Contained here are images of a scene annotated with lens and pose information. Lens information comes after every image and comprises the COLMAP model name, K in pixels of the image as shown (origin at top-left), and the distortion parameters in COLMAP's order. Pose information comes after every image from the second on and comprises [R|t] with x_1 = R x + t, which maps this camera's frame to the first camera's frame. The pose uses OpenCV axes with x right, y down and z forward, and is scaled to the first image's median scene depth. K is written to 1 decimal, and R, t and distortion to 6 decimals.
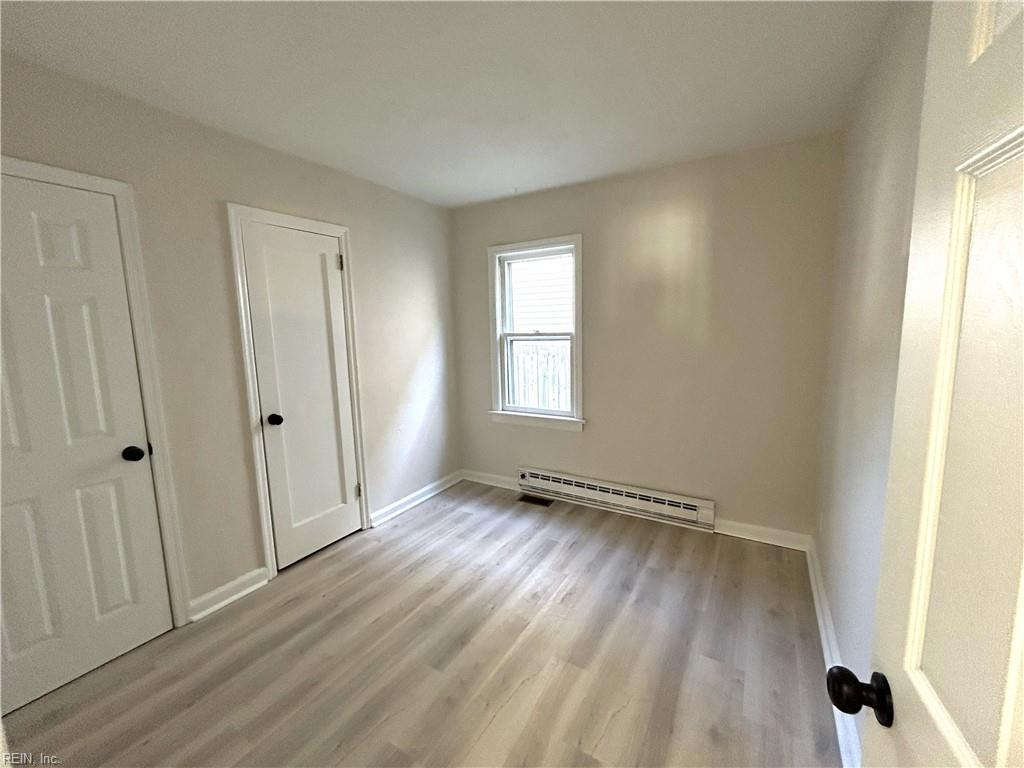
lens RADIAL K [[416.5, 0, 509.8], [0, 416.5, 380.9], [0, 0, 1]] dist [-0.001400, 0.000841]
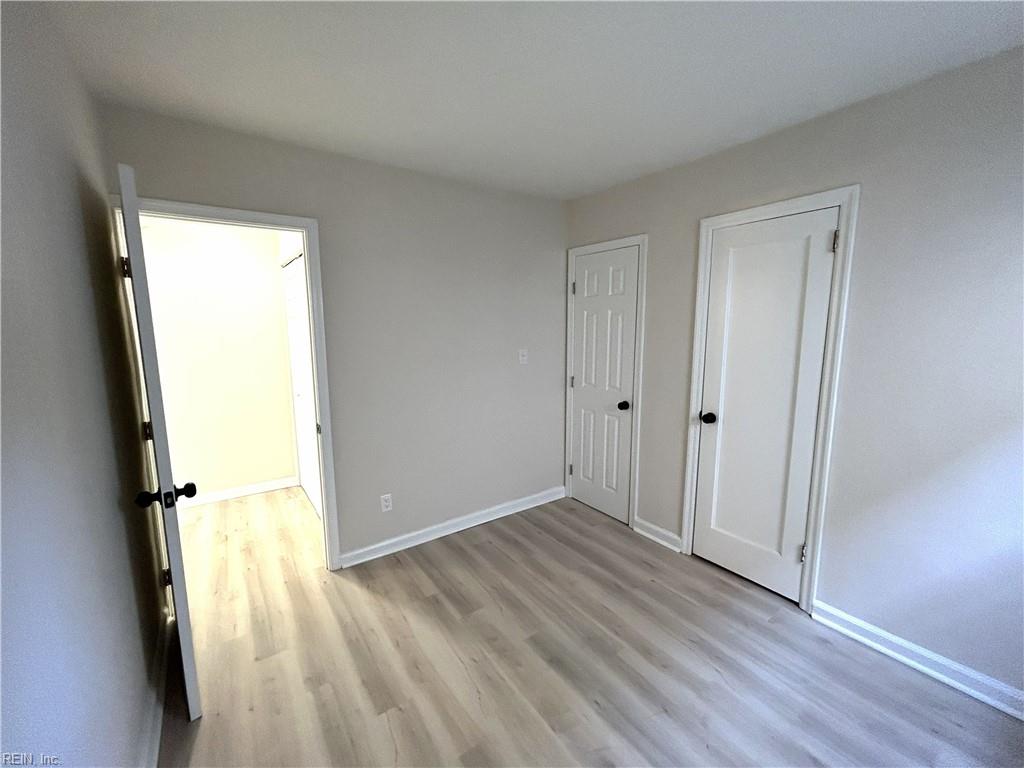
lens RADIAL K [[416.5, 0, 512.8], [0, 416.5, 378.8], [0, 0, 1]] dist [-0.001400, 0.000841]
pose [[-0.390125, 0.151956, -0.908136, 0.566821], [-0.104854, 0.972540, 0.207776, -0.169668], [0.914772, 0.176280, -0.363479, 0.919041]]
